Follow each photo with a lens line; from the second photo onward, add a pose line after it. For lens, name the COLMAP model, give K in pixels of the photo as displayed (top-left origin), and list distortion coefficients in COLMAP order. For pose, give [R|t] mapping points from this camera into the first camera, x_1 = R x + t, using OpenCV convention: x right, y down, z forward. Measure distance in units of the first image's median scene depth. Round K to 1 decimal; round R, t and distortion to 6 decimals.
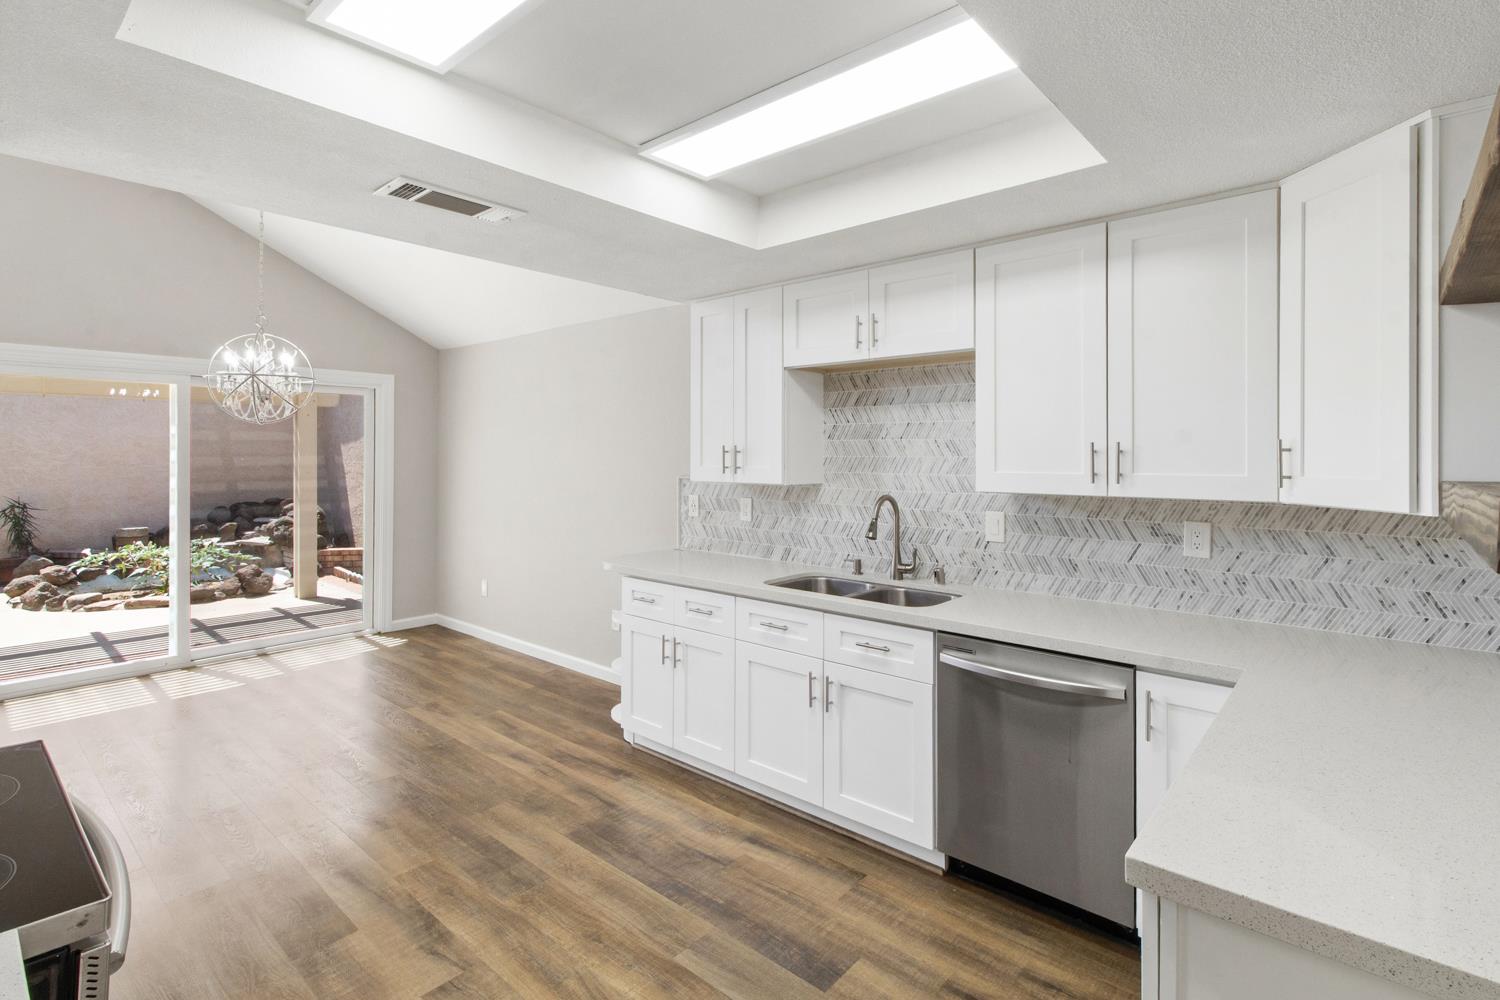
lens RADIAL K [[720.6, 0, 759.0], [0, 720.6, 439.2], [0, 0, 1]] dist [0.003572, 0.001497]
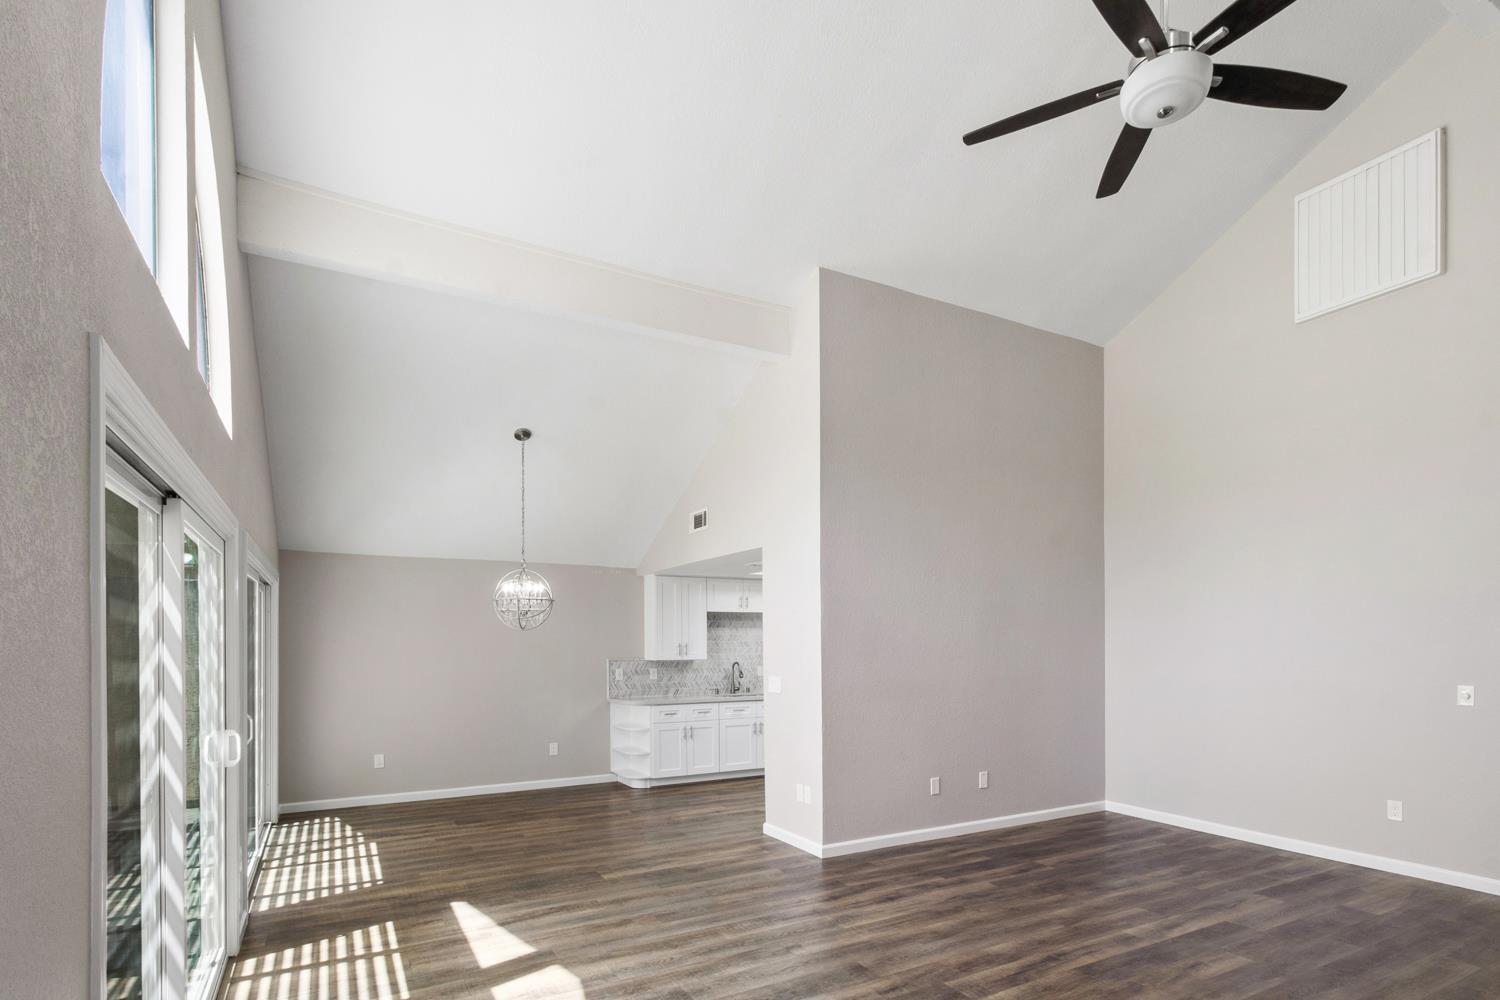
lens RADIAL K [[720.6, 0, 748.0], [0, 720.6, 516.0], [0, 0, 1]] dist [0.003572, 0.001497]
pose [[0.344327, 0.169870, 0.923354, -2.460616], [-0.012211, 0.984222, -0.176515, 0.016653], [-0.938770, 0.049504, 0.340969, 0.002583]]
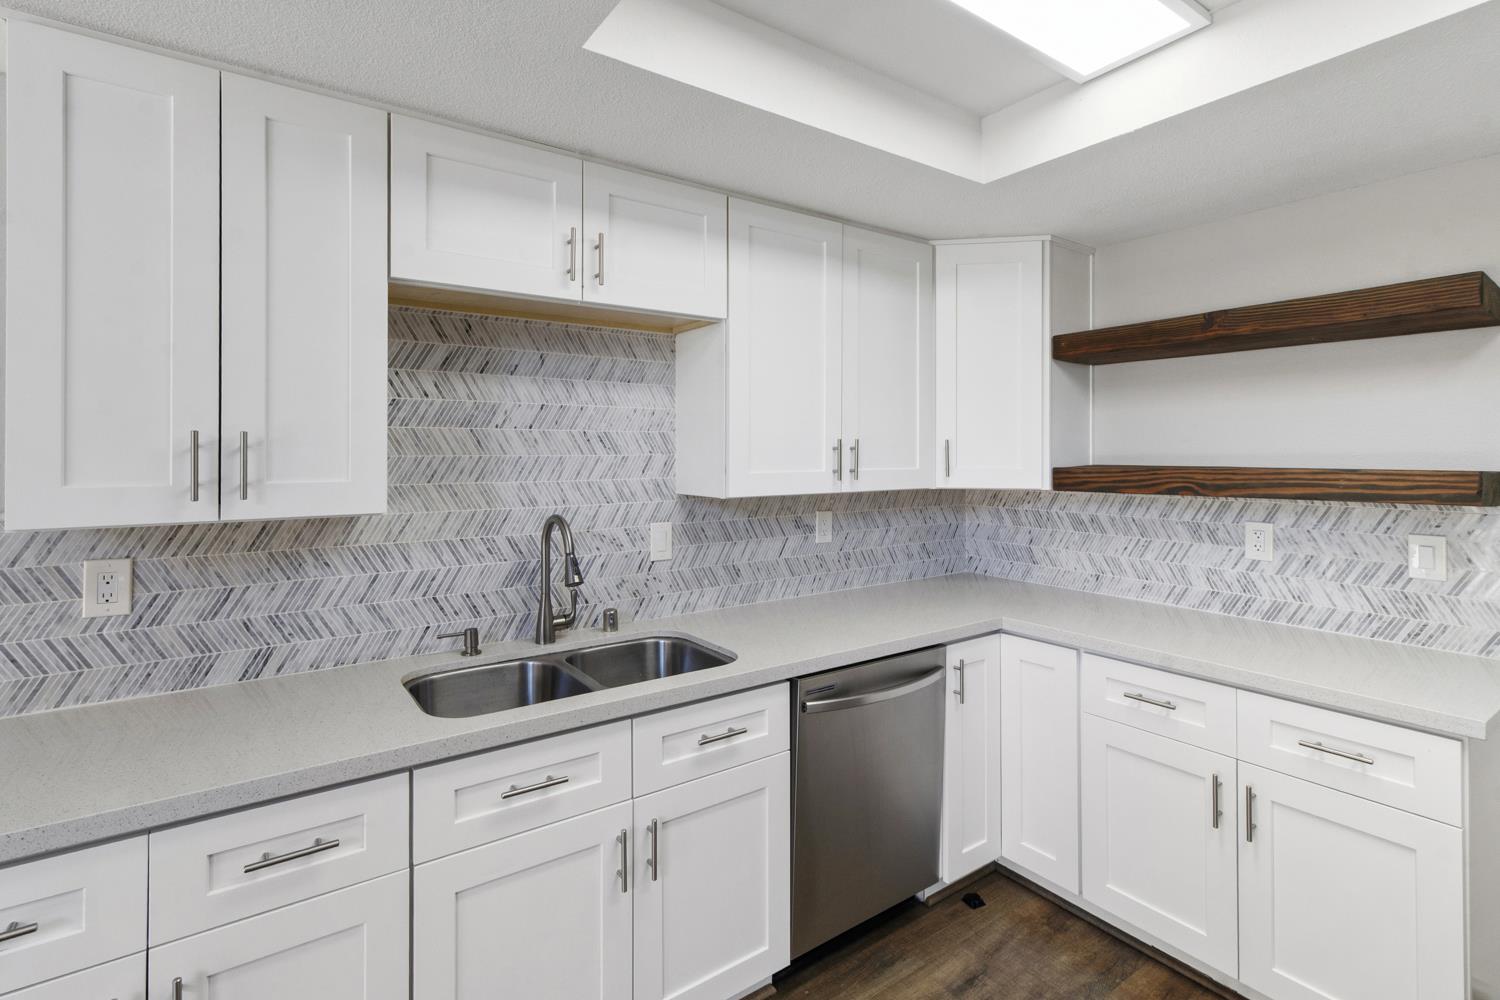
lens RADIAL K [[720.6, 0, 742.5], [0, 720.6, 442.8], [0, 0, 1]] dist [0.003572, 0.001497]
pose [[0.235727, 0.007995, 0.971786, -0.421428], [-0.020567, 0.999783, -0.003237, 0.011419], [-0.971602, -0.019224, 0.235840, 0.699730]]
